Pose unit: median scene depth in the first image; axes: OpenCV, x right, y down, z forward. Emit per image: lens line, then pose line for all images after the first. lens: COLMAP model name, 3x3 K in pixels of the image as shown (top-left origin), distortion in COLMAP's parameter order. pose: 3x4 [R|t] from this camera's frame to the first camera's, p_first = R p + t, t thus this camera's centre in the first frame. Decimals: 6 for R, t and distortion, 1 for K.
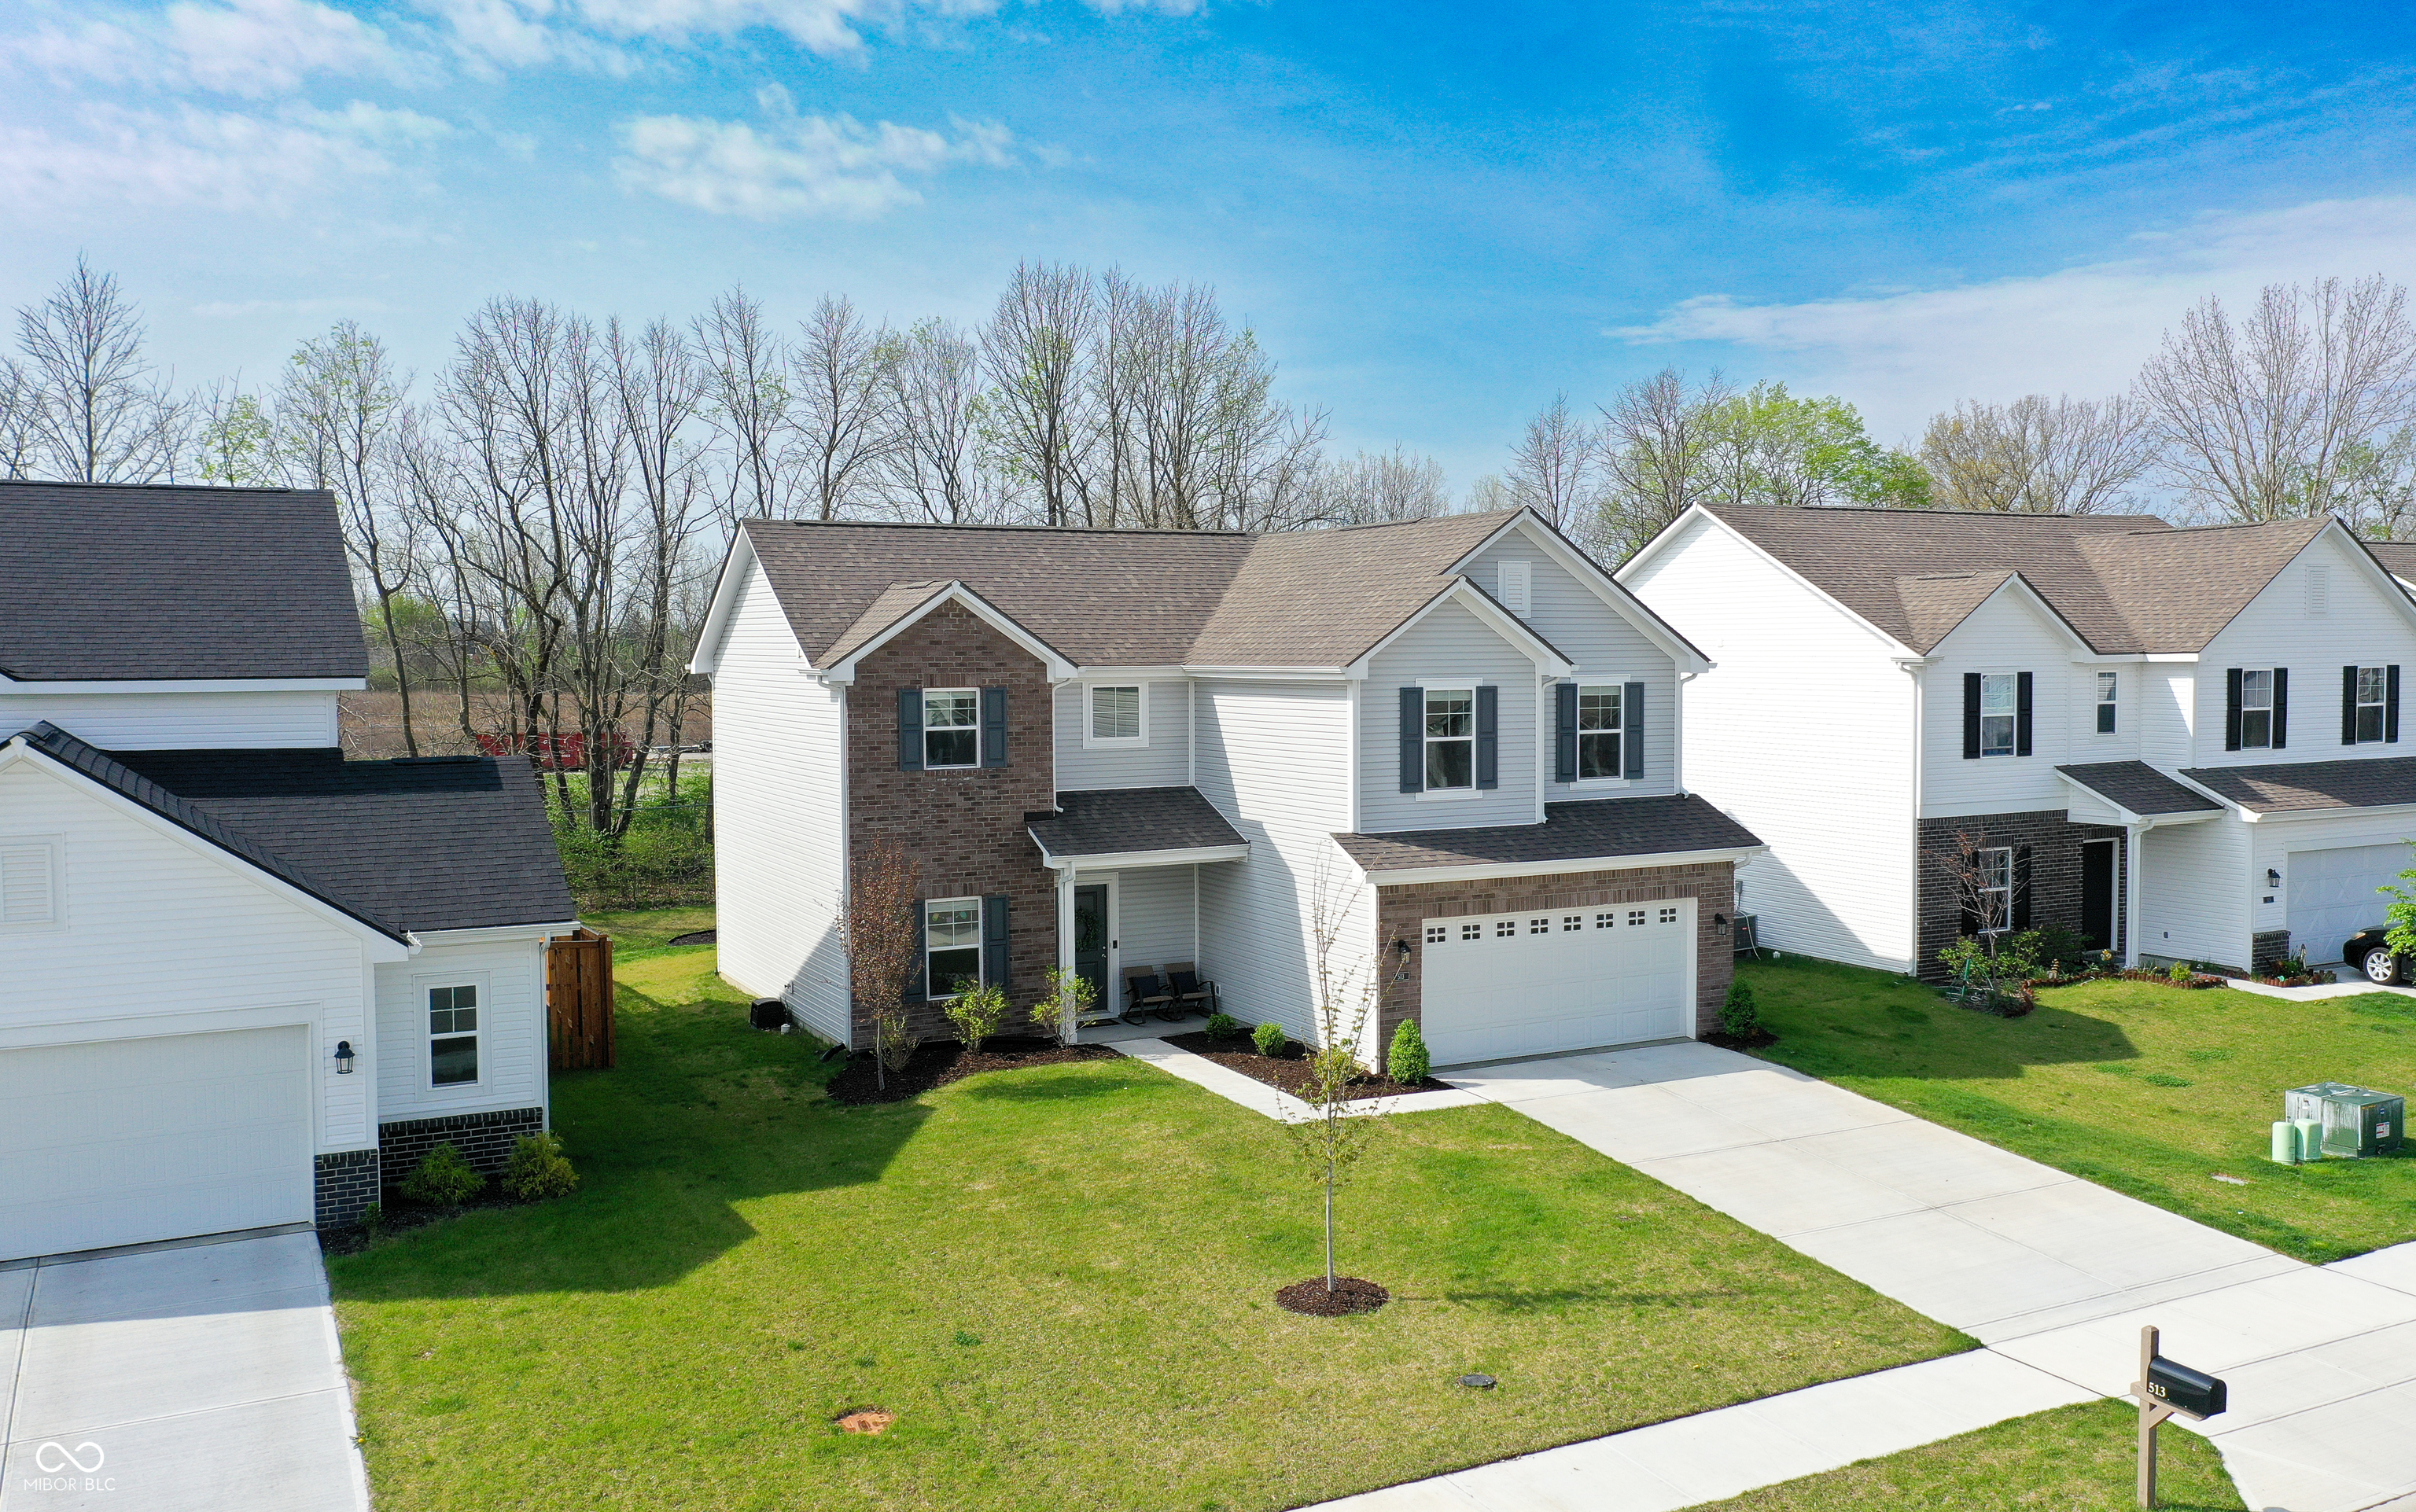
lens RADIAL K [[2026.2, 0, 1275.1], [0, 2026.2, 750.1], [0, 0, 1]] dist [0.011886, -0.010447]
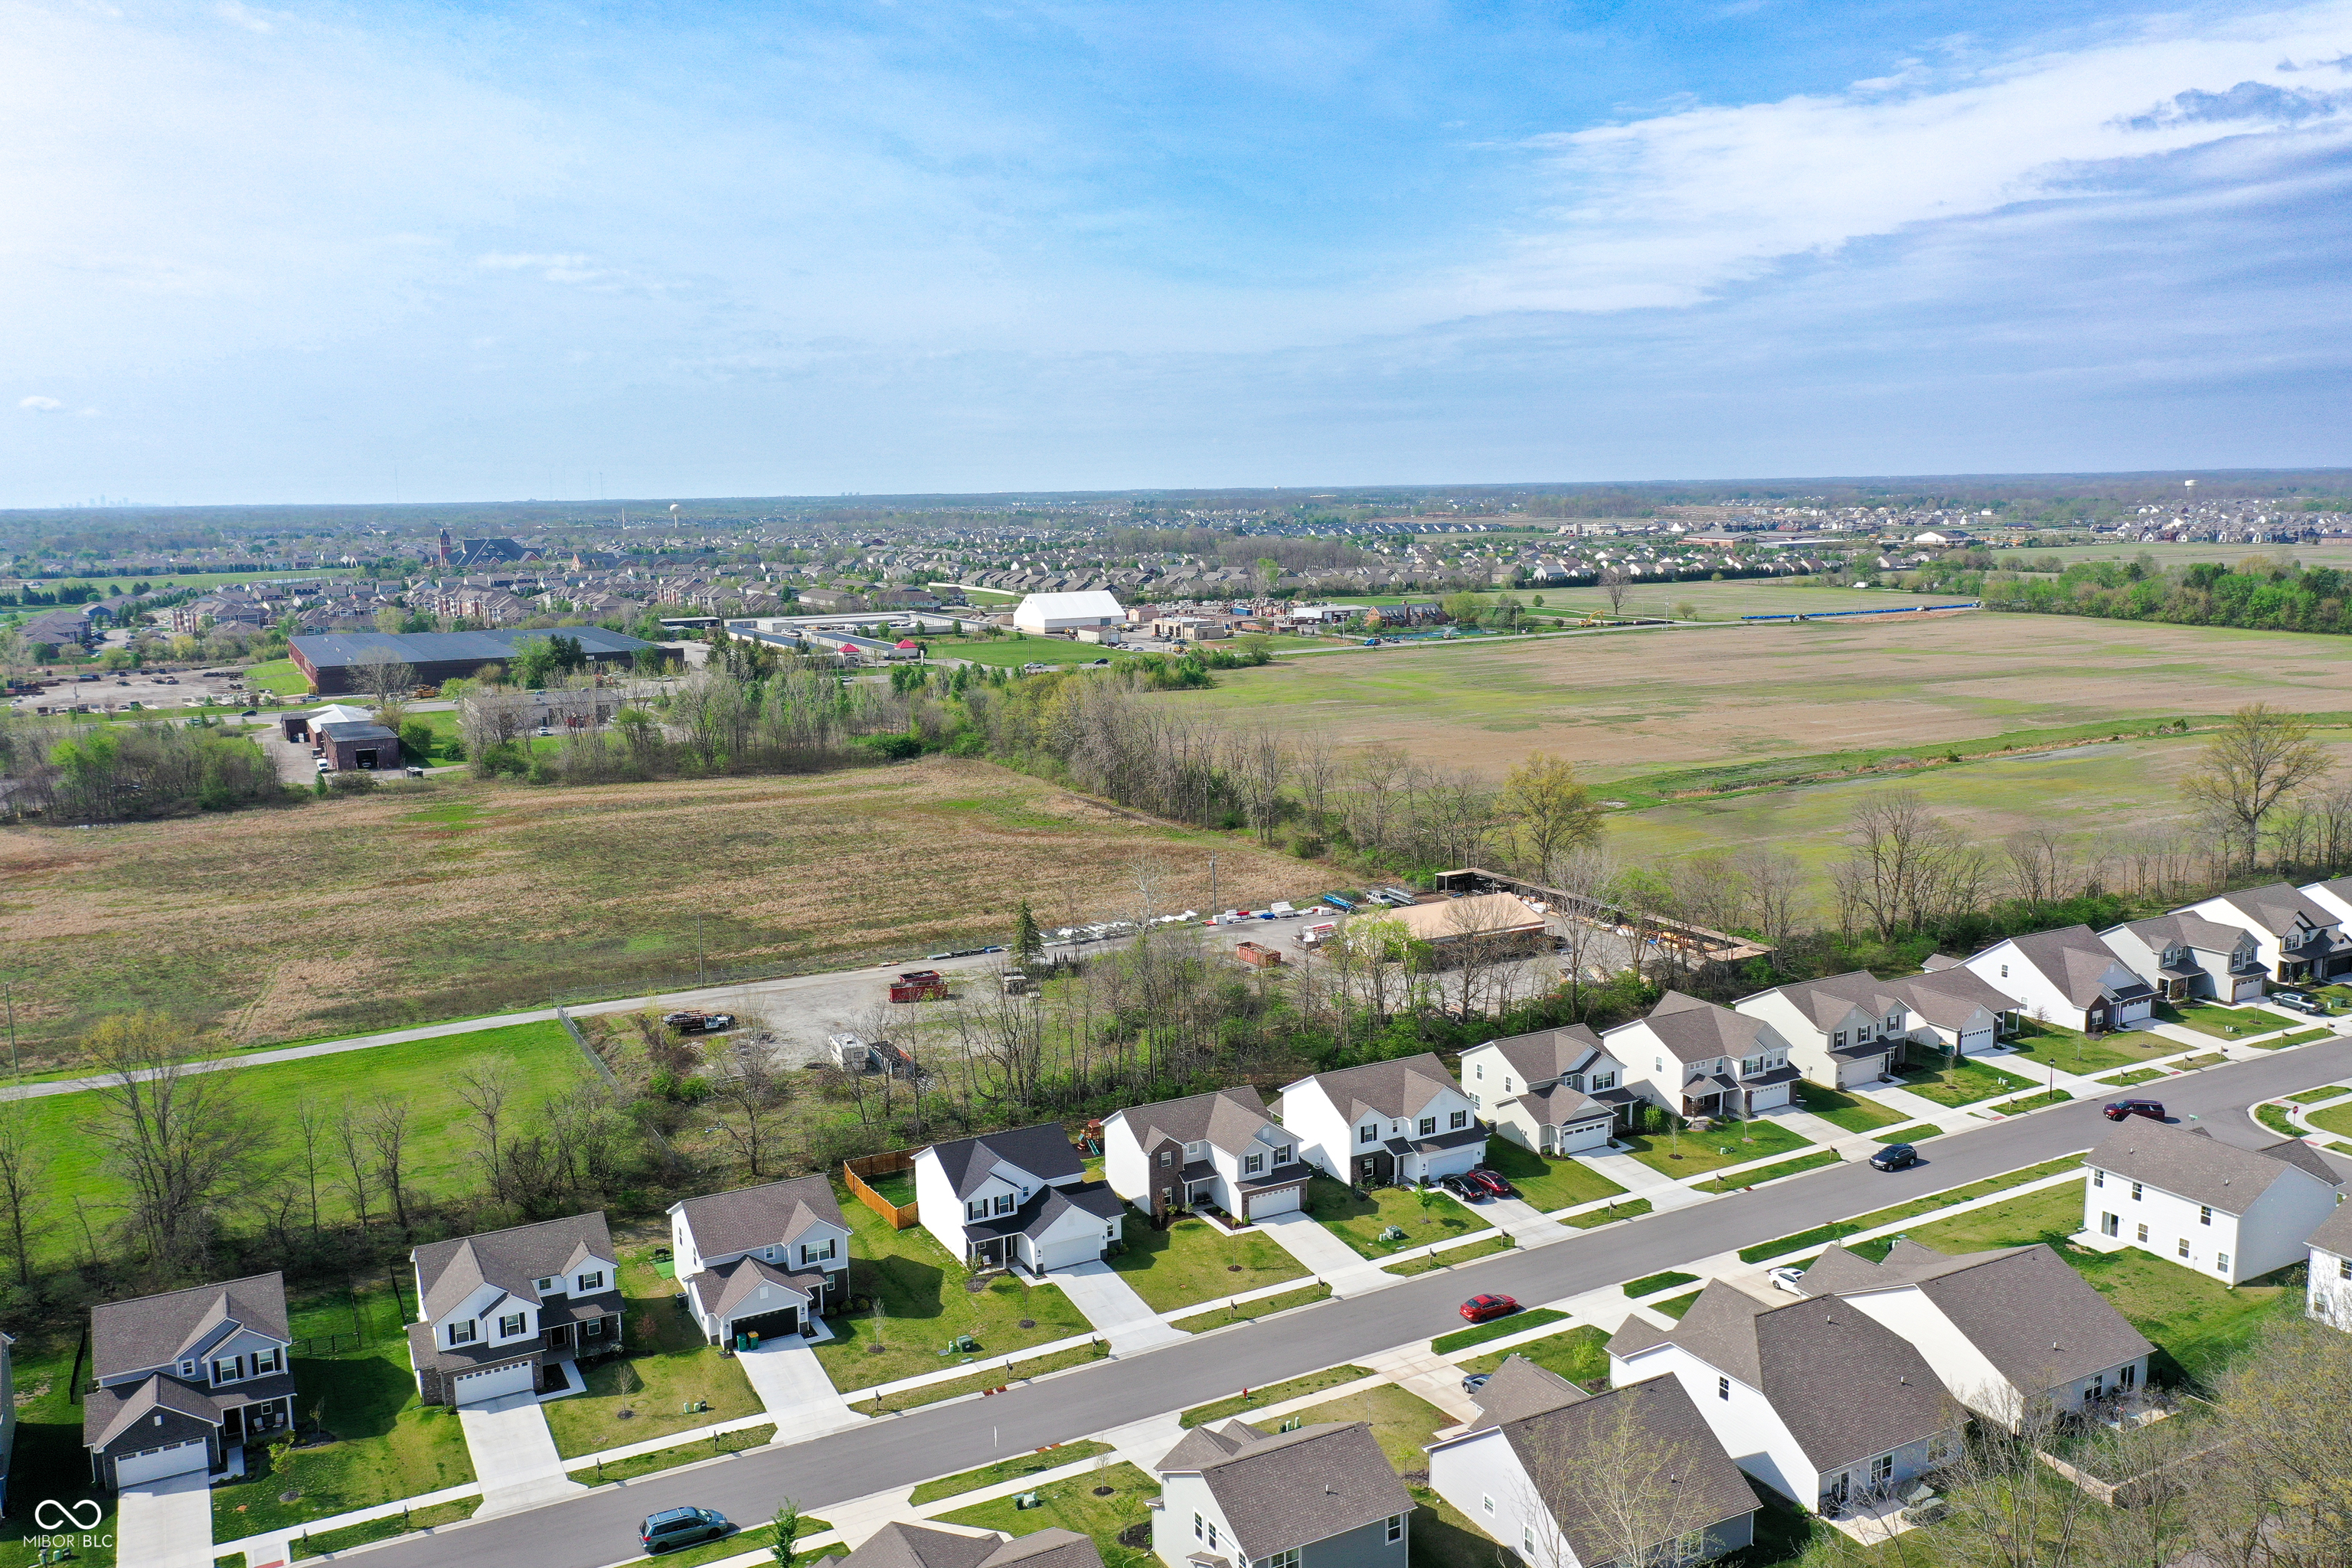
lens RADIAL K [[1872.8, 0, 1173.7], [0, 1872.8, 778.3], [0, 0, 1]] dist [0.014811, 0.000962]
pose [[0.999969, -0.007536, 0.002287, -0.142096], [0.007243, 0.994067, 0.108532, -1.624122], [-0.003091, -0.108512, 0.994090, -4.054669]]
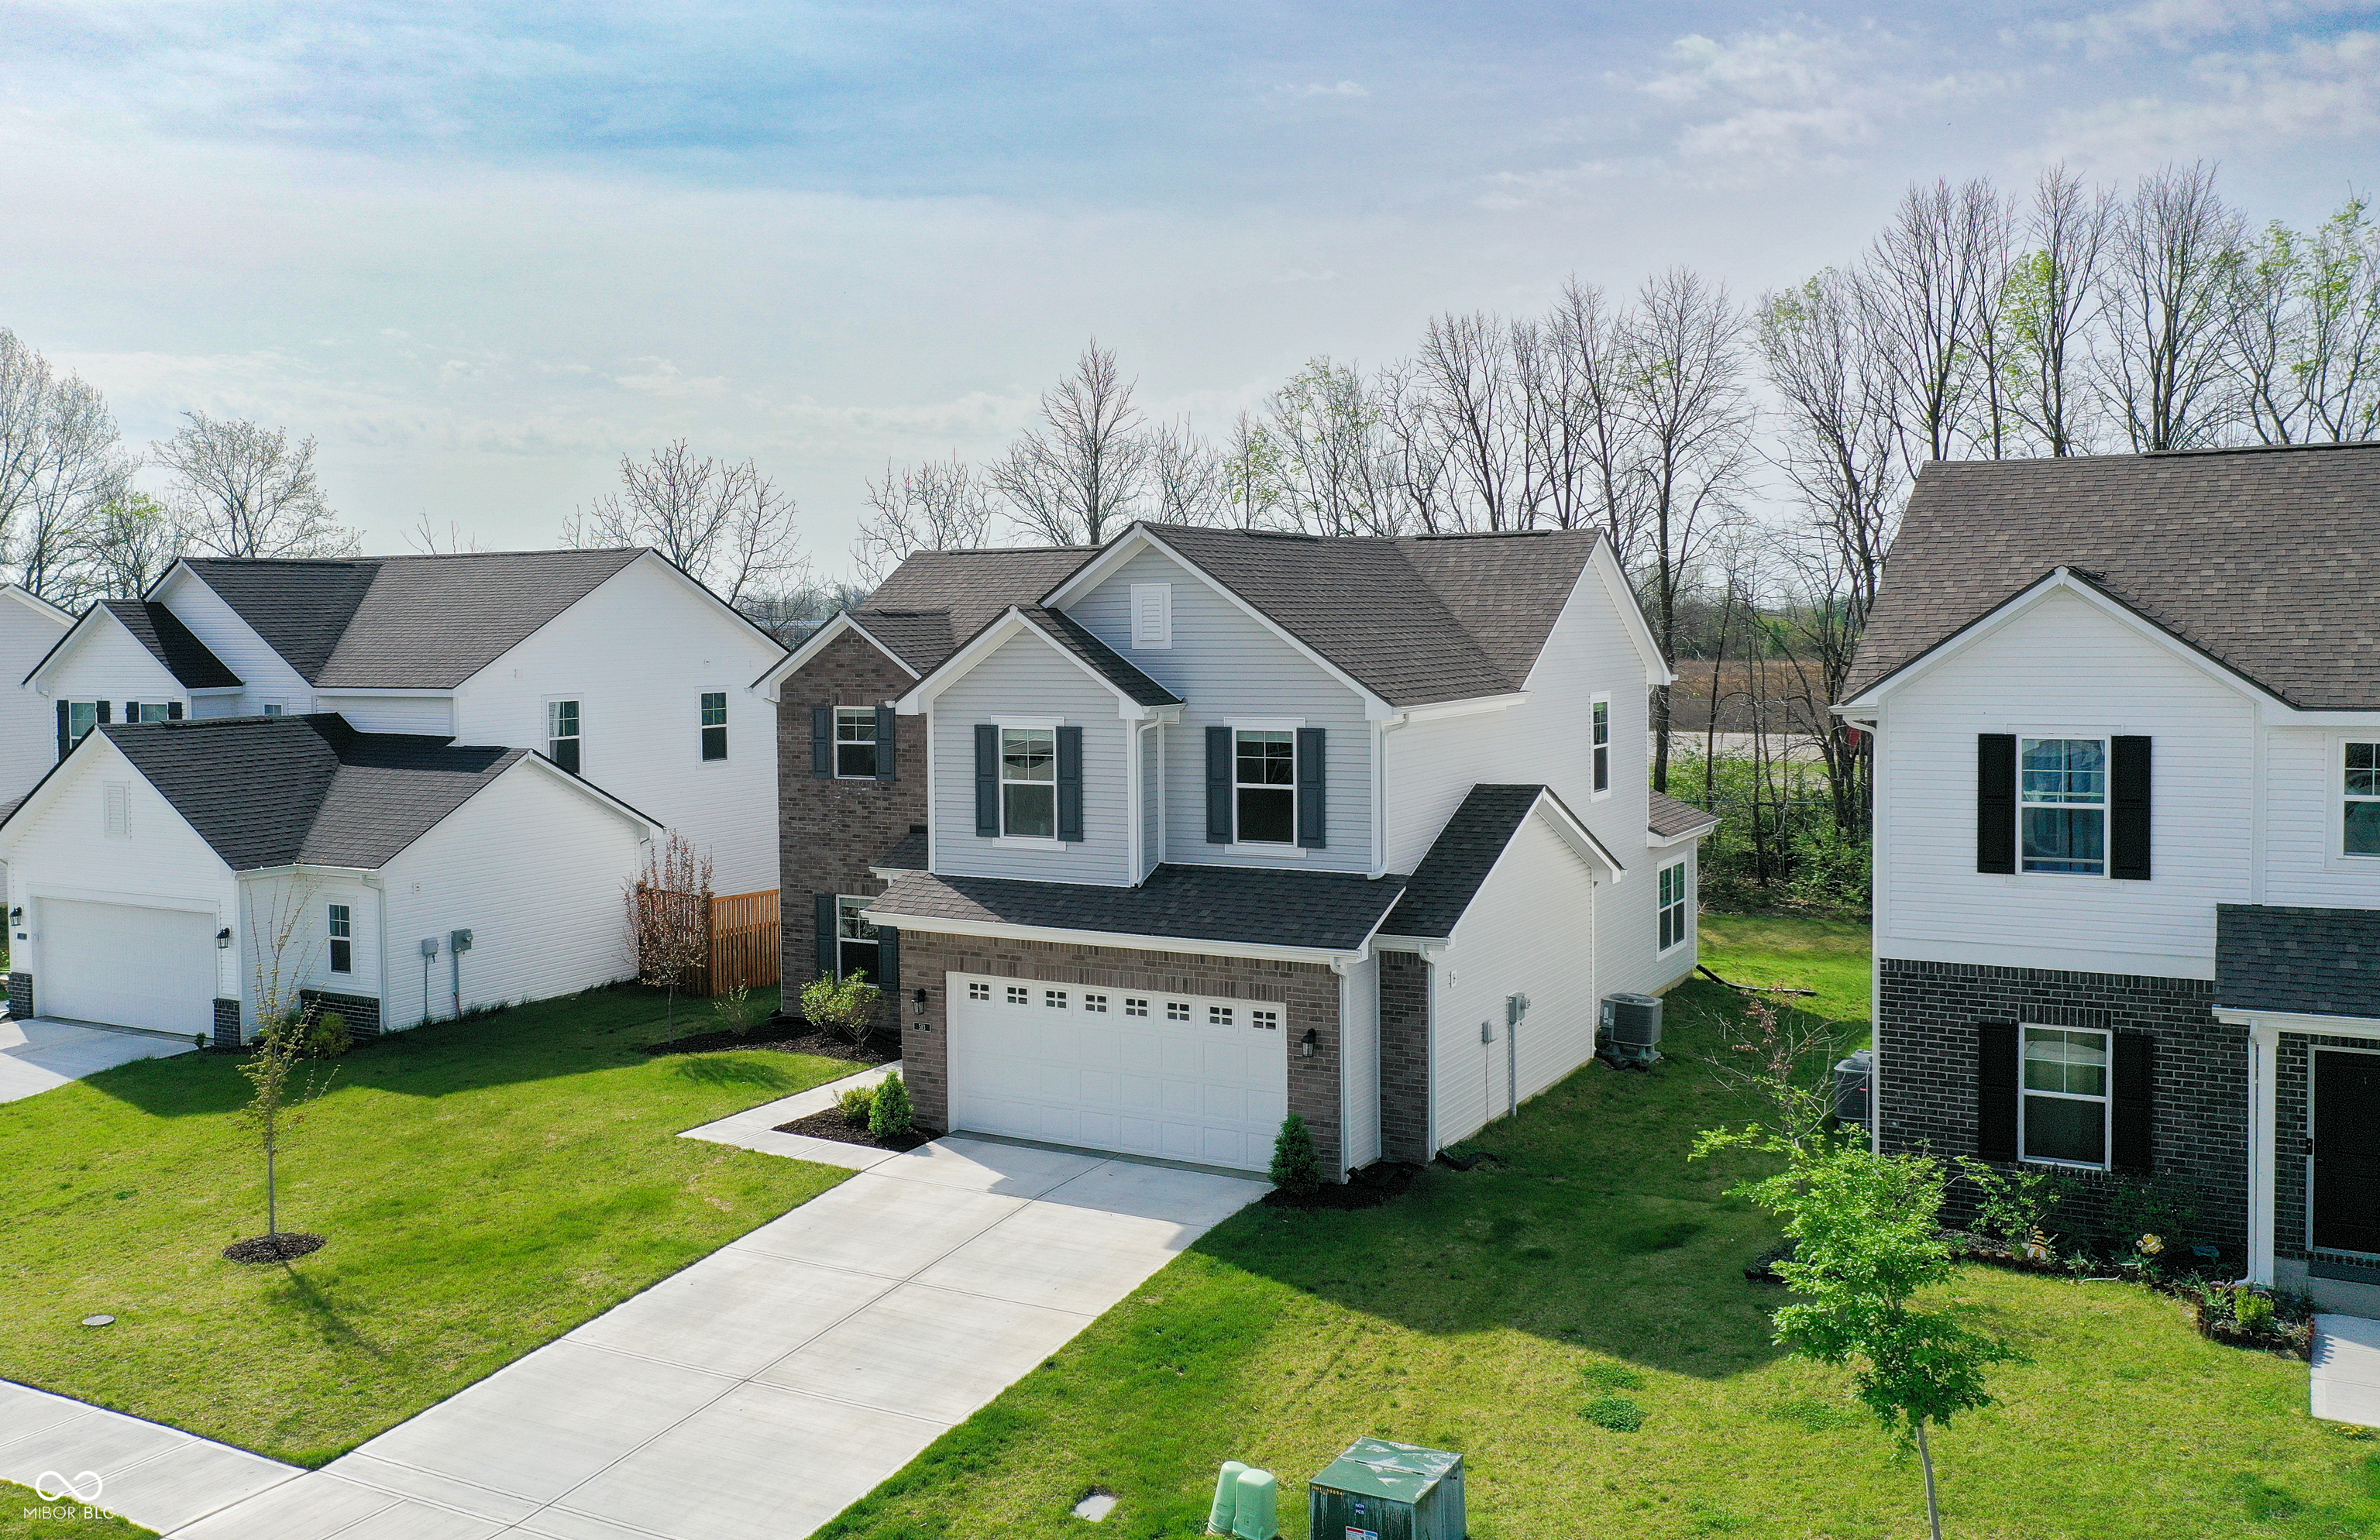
lens RADIAL K [[2061.2, 0, 1086.7], [0, 2061.2, 701.4], [0, 0, 1]] dist [0.011109, 0.017452]
pose [[0.519461, 0.034110, -0.853813, 0.862299], [-0.036077, 0.999187, 0.017969, -0.057743], [0.853732, 0.021469, 0.520269, 0.516375]]
